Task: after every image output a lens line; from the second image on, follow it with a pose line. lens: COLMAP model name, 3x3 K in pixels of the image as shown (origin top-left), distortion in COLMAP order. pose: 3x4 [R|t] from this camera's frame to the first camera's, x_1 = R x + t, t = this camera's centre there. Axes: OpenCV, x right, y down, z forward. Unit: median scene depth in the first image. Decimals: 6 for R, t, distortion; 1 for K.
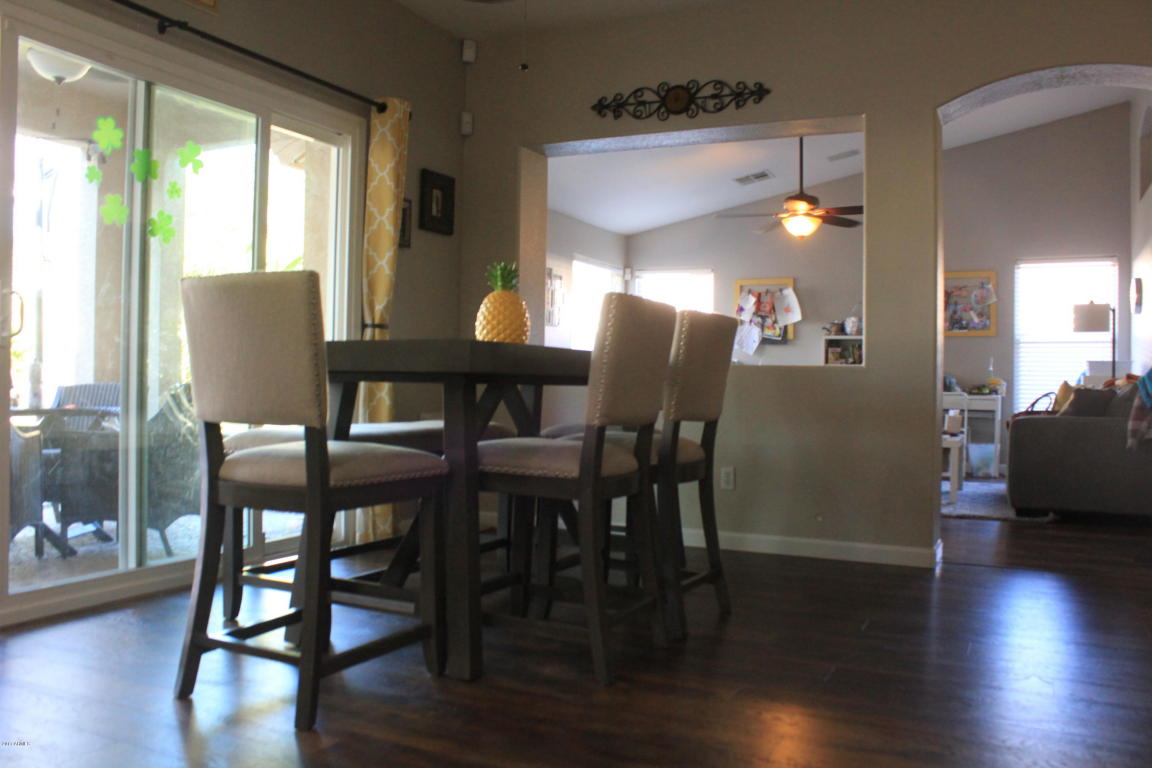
lens RADIAL K [[969.5, 0, 581.4], [0, 969.5, 378.4], [0, 0, 1]] dist [-0.163849, 0.146518]
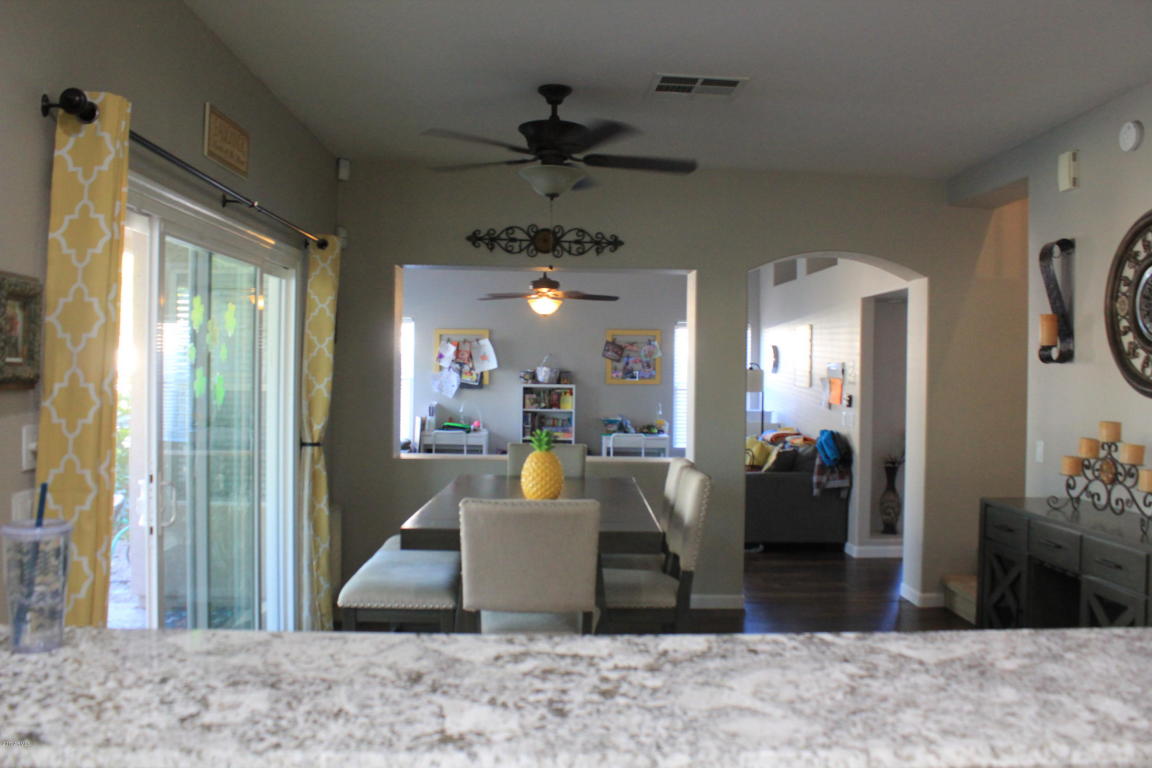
lens RADIAL K [[969.5, 0, 586.0], [0, 969.5, 383.8], [0, 0, 1]] dist [-0.163849, 0.146518]
pose [[0.881542, -0.010512, 0.471989, -0.275906], [-0.002176, 0.999651, 0.026328, -0.092533], [-0.472101, -0.024236, 0.881211, -0.063285]]
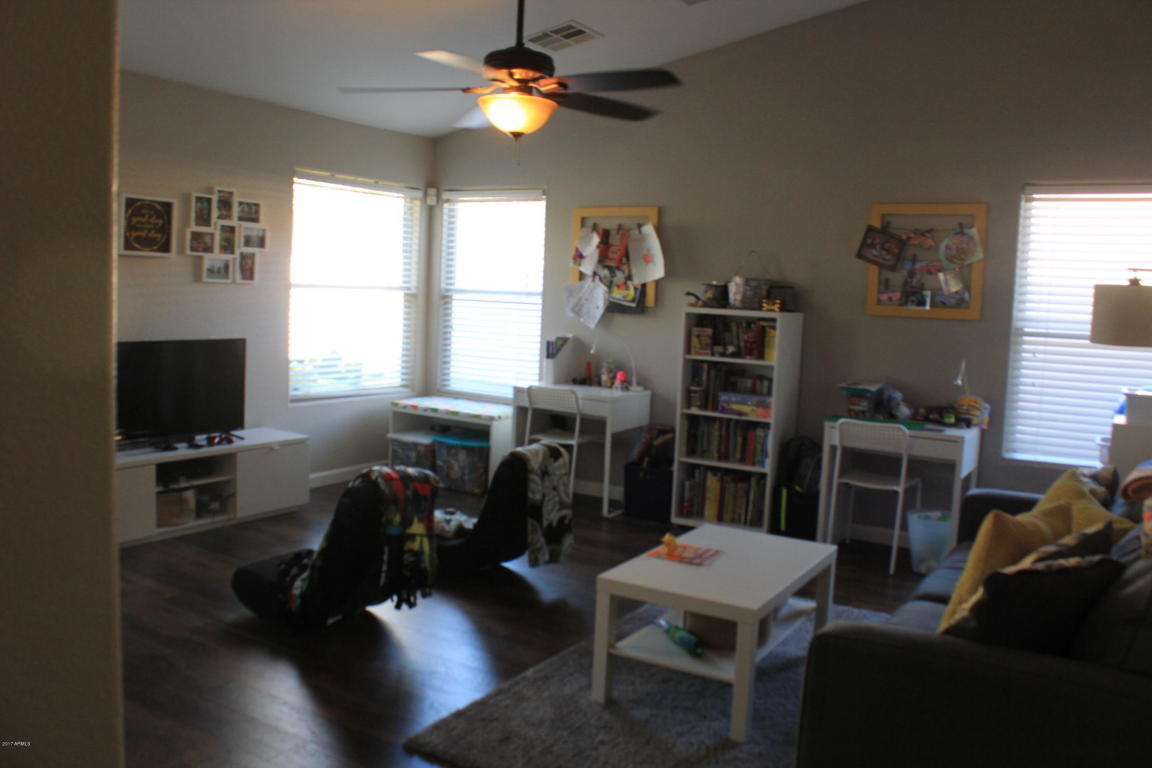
lens RADIAL K [[969.5, 0, 574.4], [0, 969.5, 384.9], [0, 0, 1]] dist [-0.163849, 0.146518]
pose [[0.993342, 0.037119, -0.109063, 0.310109], [-0.025960, 0.994445, 0.102011, -0.068560], [0.112244, -0.098500, 0.988787, 0.485700]]
